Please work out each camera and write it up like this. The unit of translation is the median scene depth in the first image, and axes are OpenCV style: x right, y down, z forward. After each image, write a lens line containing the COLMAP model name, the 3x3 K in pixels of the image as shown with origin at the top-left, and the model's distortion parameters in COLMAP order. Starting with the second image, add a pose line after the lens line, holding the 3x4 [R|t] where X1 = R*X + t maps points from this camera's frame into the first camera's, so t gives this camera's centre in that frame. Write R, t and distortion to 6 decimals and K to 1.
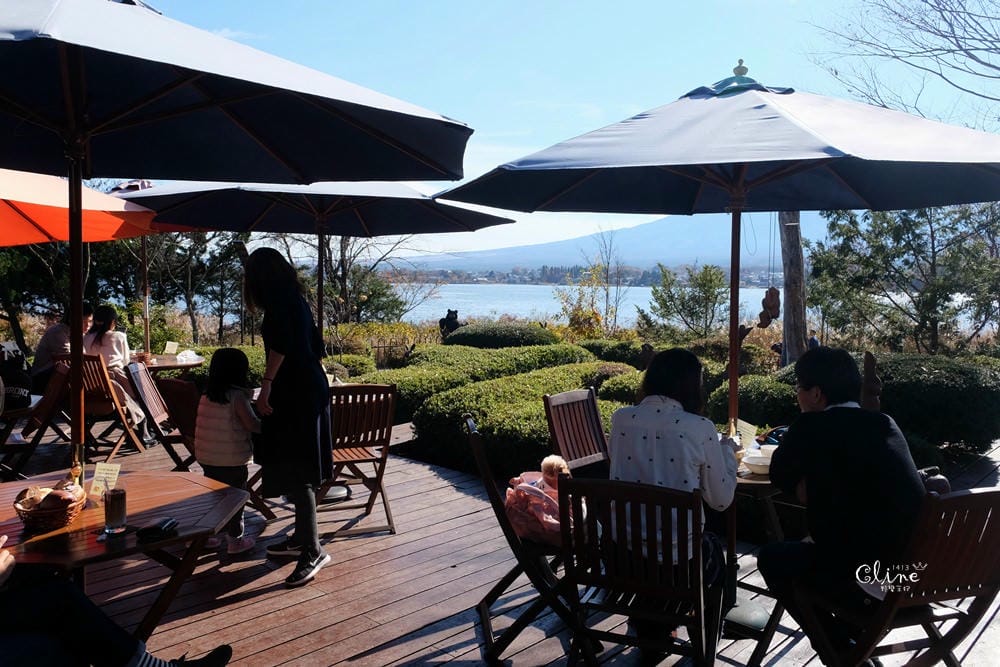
lens RADIAL K [[776.3, 0, 496.2], [0, 776.3, 325.4], [0, 0, 1]] dist [-0.038526, 0.033069]
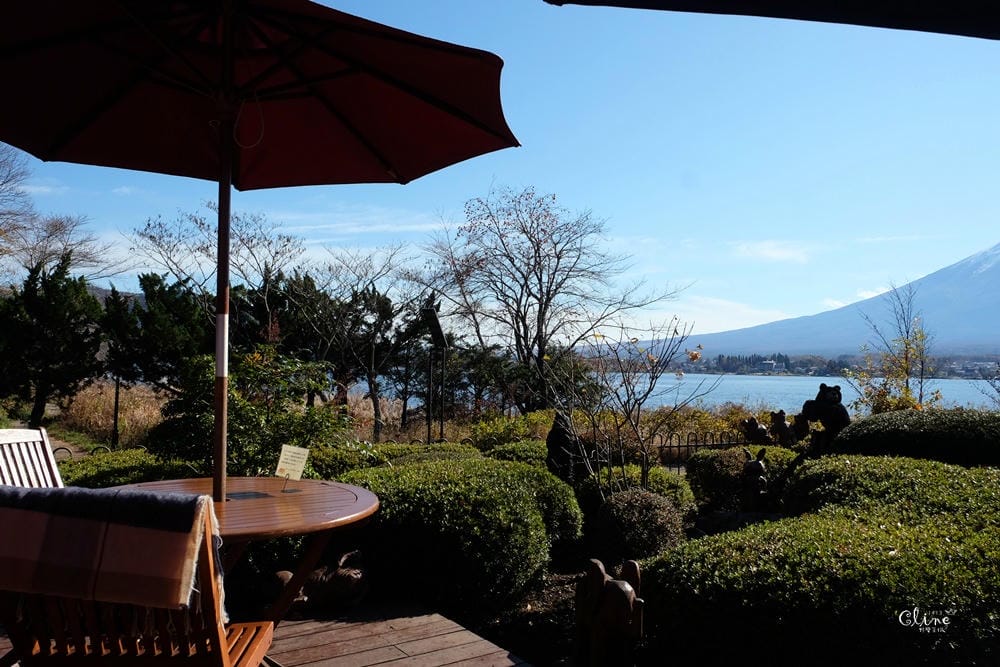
lens RADIAL K [[776.3, 0, 497.0], [0, 776.3, 329.0], [0, 0, 1]] dist [-0.038526, 0.033069]
pose [[0.976746, -0.004549, -0.214353, -0.058992], [-0.018946, 0.994032, -0.107427, 0.001398], [0.213562, 0.108990, 0.970831, 0.141167]]
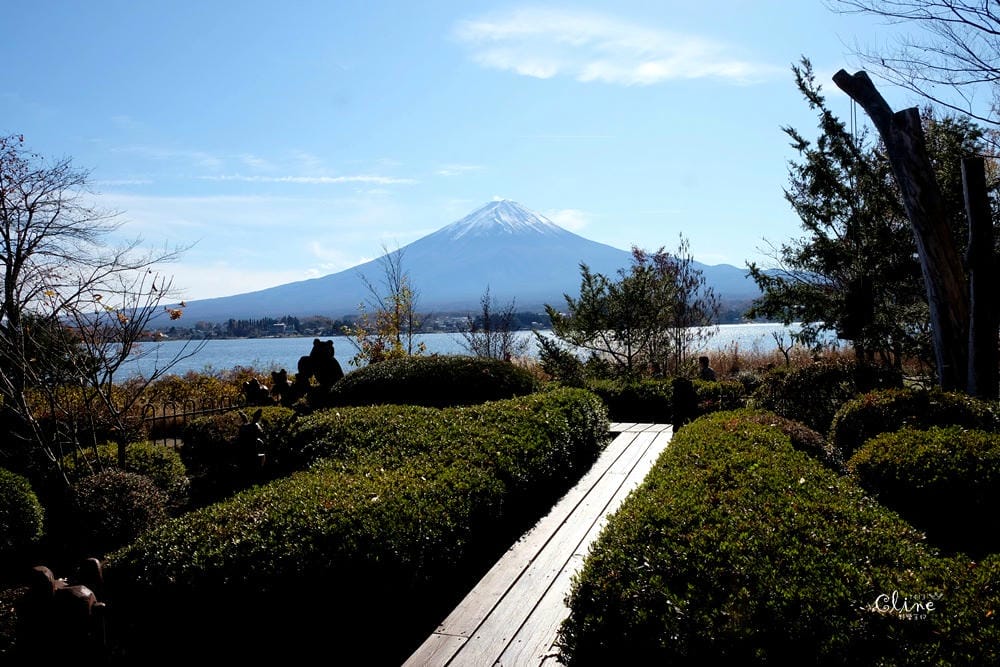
lens RADIAL K [[776.3, 0, 496.5], [0, 776.3, 334.2], [0, 0, 1]] dist [-0.038526, 0.033069]
pose [[0.922212, -0.041616, 0.384439, -0.053910], [0.061891, 0.997260, -0.040513, 0.002037], [-0.381700, 0.061155, 0.922261, 0.150782]]
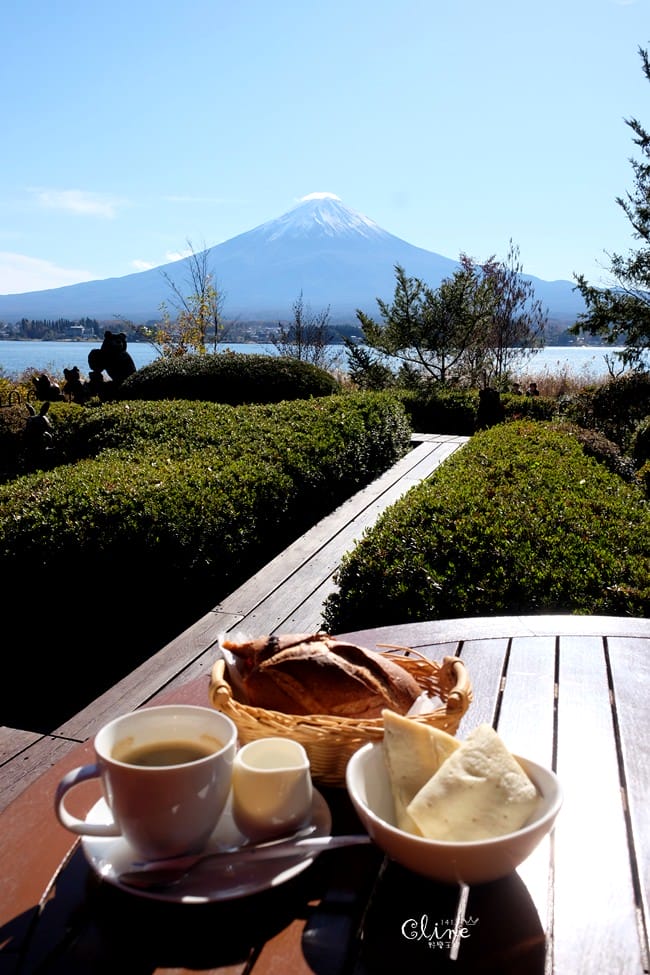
lens RADIAL K [[824.8, 0, 320.3], [0, 824.8, 485.1], [0, 0, 1]] dist [-0.015738, 0.018513]
pose [[0.919452, -0.068194, 0.387245, -0.052818], [0.021067, 0.991975, 0.124665, 0.005444], [-0.392638, -0.106466, 0.913510, 0.144895]]
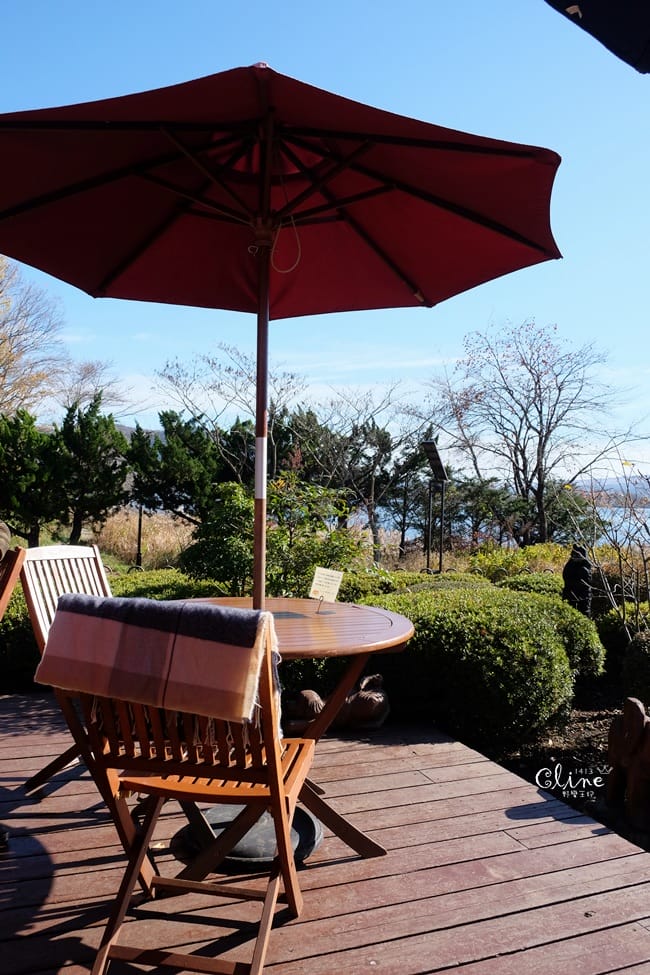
lens RADIAL K [[756.9, 0, 327.0], [0, 756.9, 488.7], [0, 0, 1]] dist [-0.038526, 0.033069]
pose [[0.909056, 0.011194, -0.416522, -0.064397], [-0.042928, 0.996836, -0.066901, 0.002283], [0.414456, 0.078697, 0.906660, 0.143563]]
